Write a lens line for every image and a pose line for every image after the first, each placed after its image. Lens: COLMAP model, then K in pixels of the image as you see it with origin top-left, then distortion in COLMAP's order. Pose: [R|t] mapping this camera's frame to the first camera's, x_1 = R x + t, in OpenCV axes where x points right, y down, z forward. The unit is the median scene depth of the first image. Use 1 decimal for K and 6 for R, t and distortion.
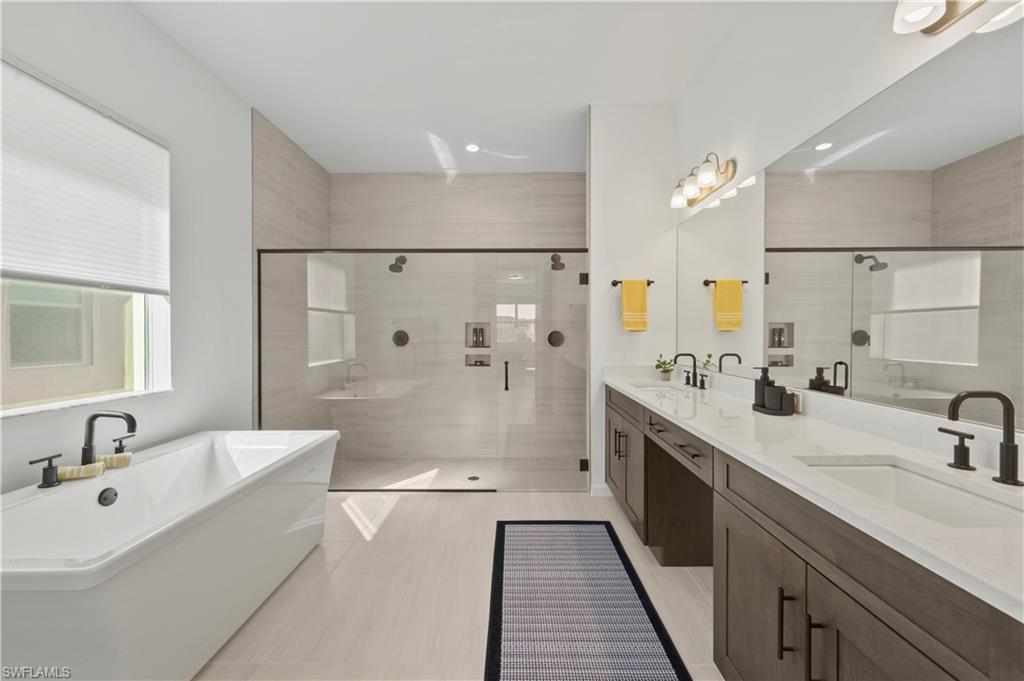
lens RADIAL K [[404.9, 0, 514.2], [0, 404.9, 339.1], [0, 0, 1]] dist [-0.000623, 0.000094]
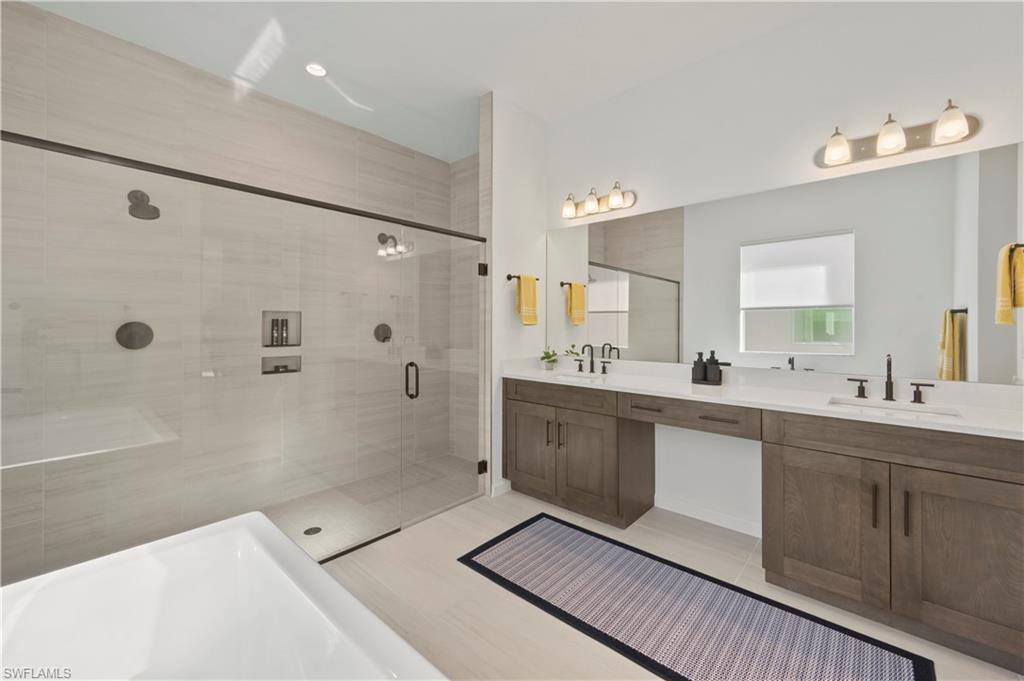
lens RADIAL K [[404.9, 0, 522.7], [0, 404.9, 326.2], [0, 0, 1]] dist [-0.000623, 0.000094]
pose [[0.667000, 0.003857, 0.745048, -0.467142], [0.007937, 0.999893, -0.012281, -0.004087], [-0.745016, 0.014105, 0.666898, 0.298534]]
